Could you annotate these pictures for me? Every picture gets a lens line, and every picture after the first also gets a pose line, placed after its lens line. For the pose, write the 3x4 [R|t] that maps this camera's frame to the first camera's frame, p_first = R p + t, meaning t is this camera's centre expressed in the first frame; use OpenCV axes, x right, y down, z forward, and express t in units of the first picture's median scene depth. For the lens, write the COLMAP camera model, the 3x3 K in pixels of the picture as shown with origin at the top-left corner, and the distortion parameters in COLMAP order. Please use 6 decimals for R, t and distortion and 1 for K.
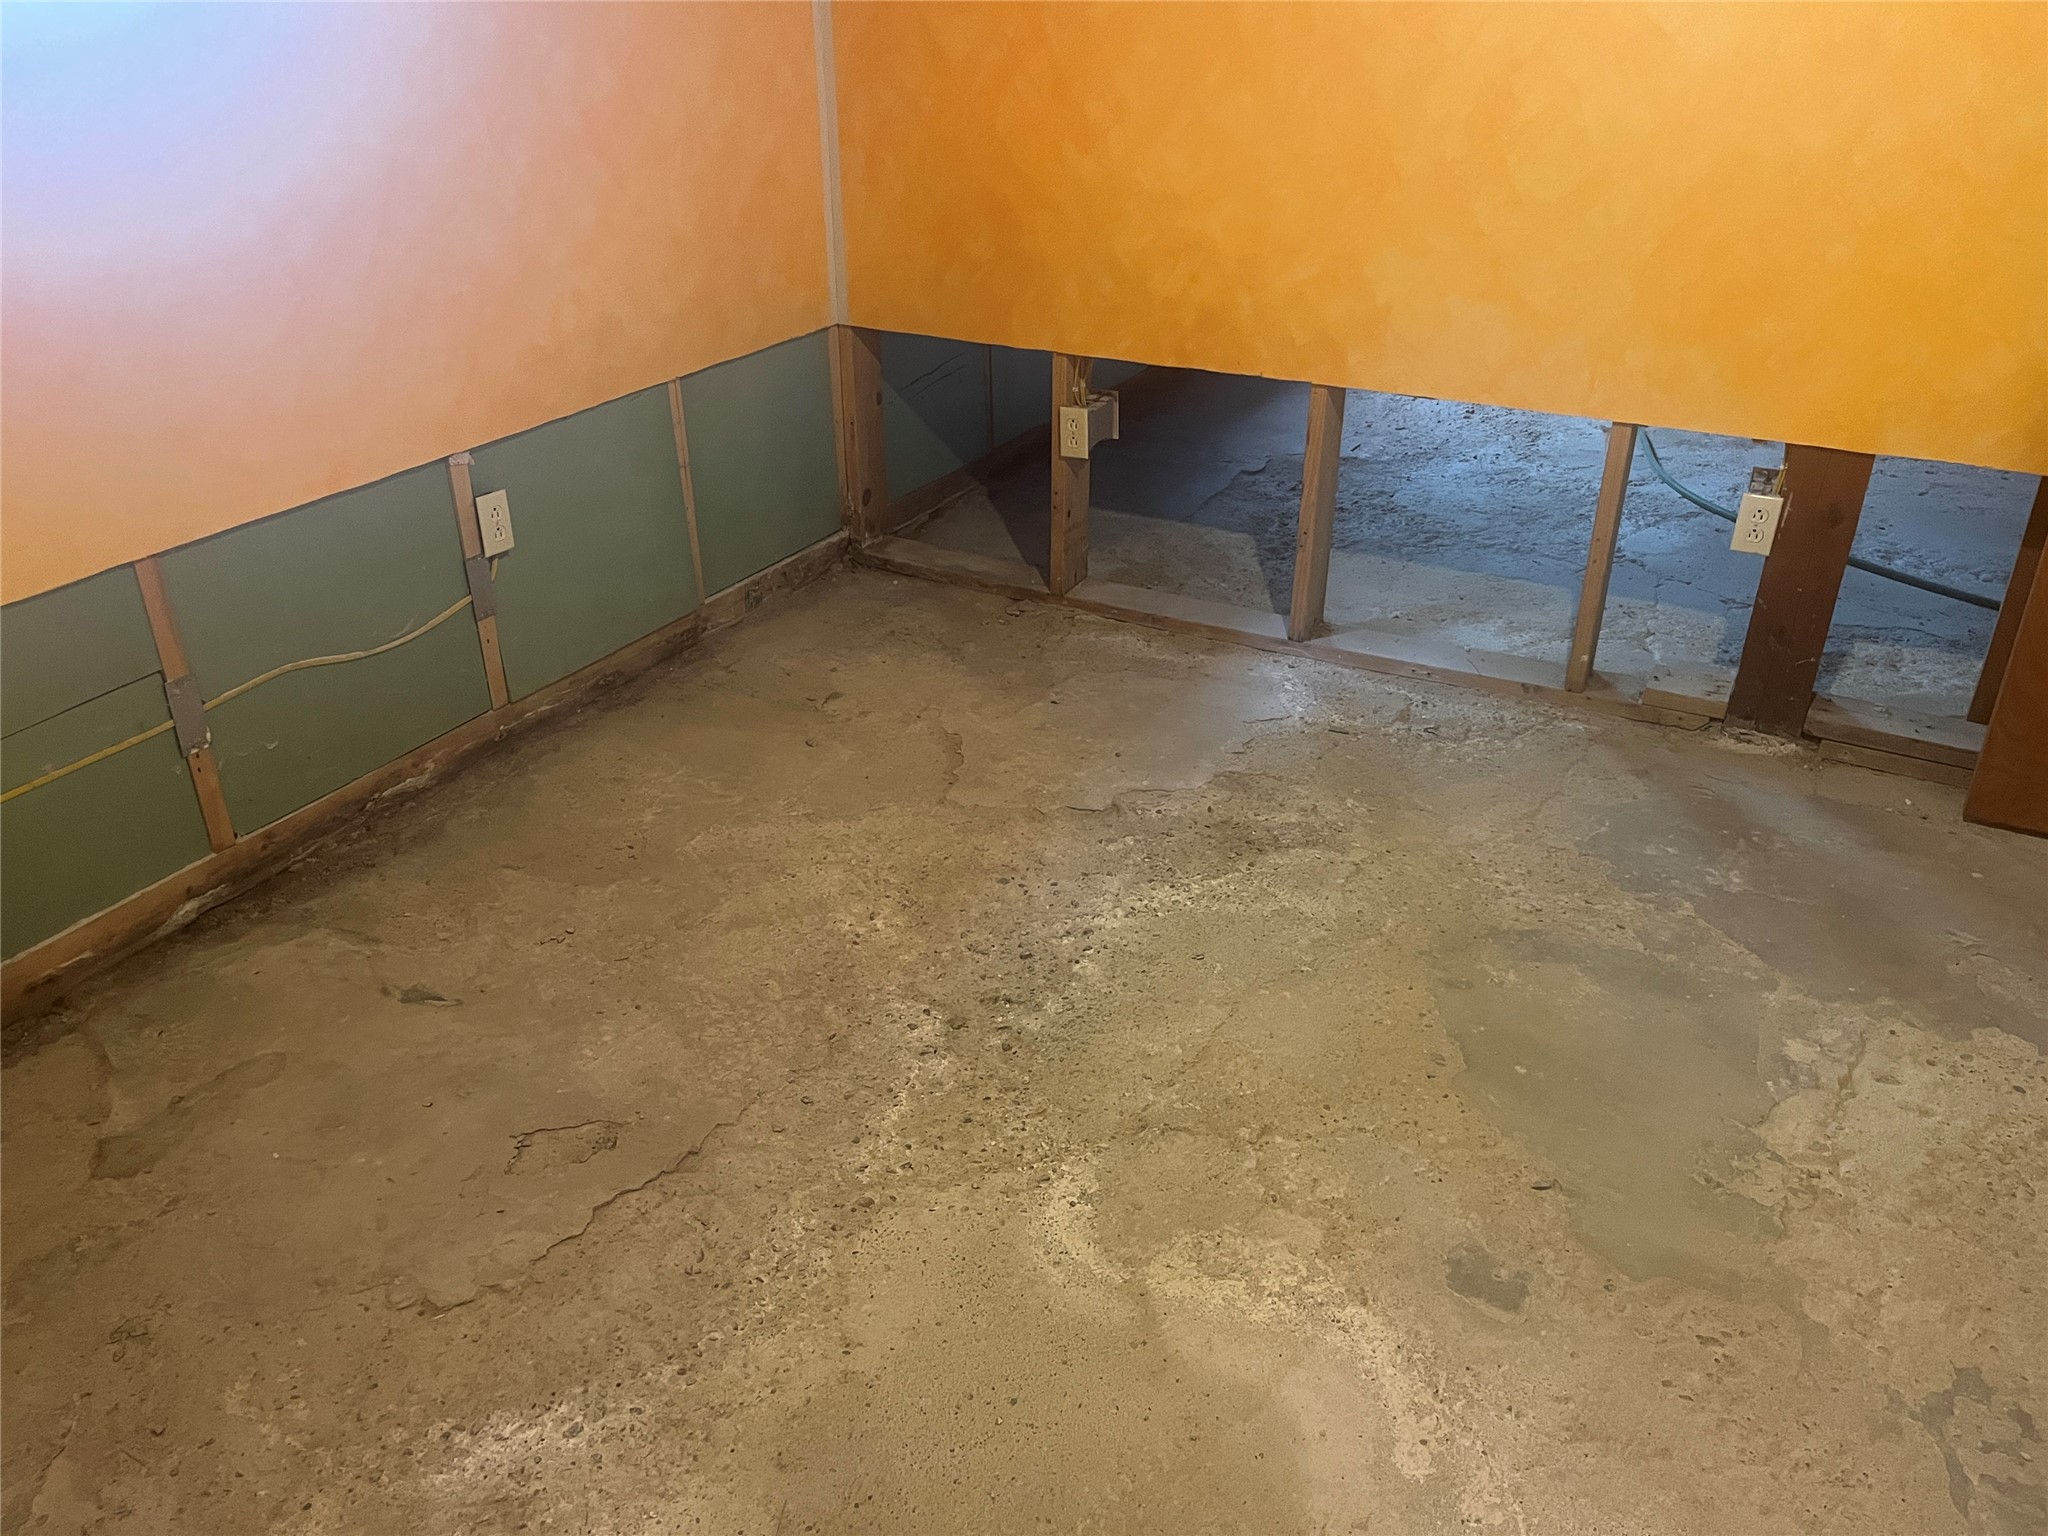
lens RADIAL K [[1554.0, 0, 1024.4], [0, 1554.0, 769.1], [0, 0, 1]] dist [0.010889, 0.000685]
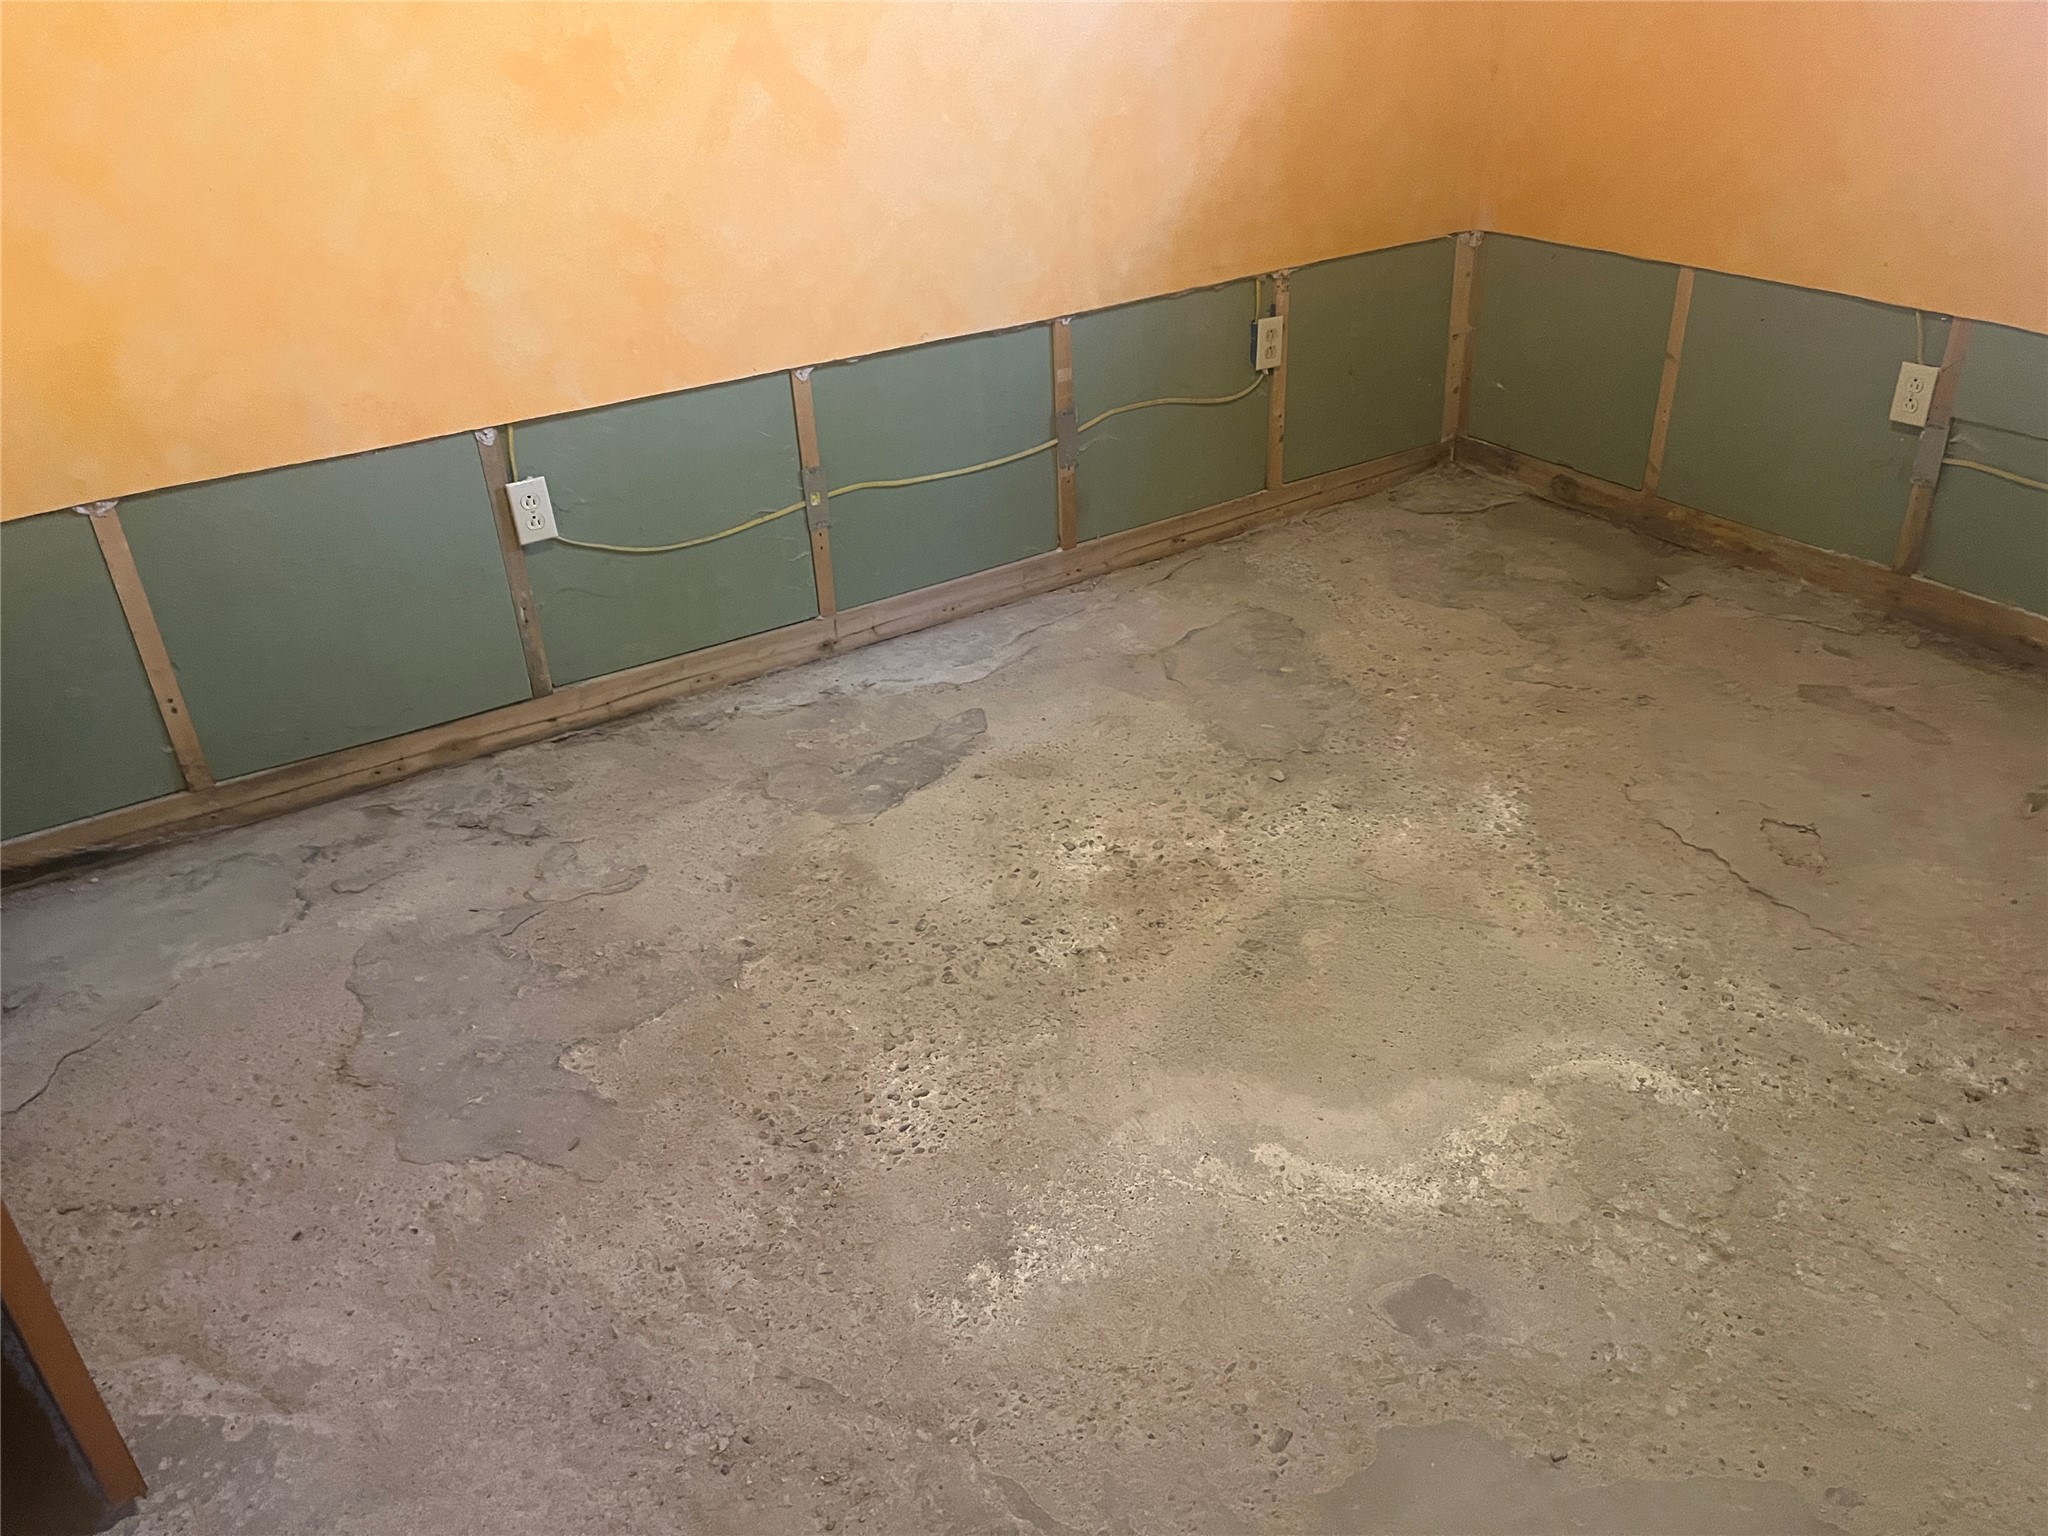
lens RADIAL K [[1554.0, 0, 1025.5], [0, 1554.0, 767.4], [0, 0, 1]] dist [0.010889, 0.000685]
pose [[-0.493797, 0.453034, -0.742243, 1.006888], [-0.369336, 0.663486, 0.650675, -0.421517], [0.787245, 0.595438, -0.160305, 0.801555]]
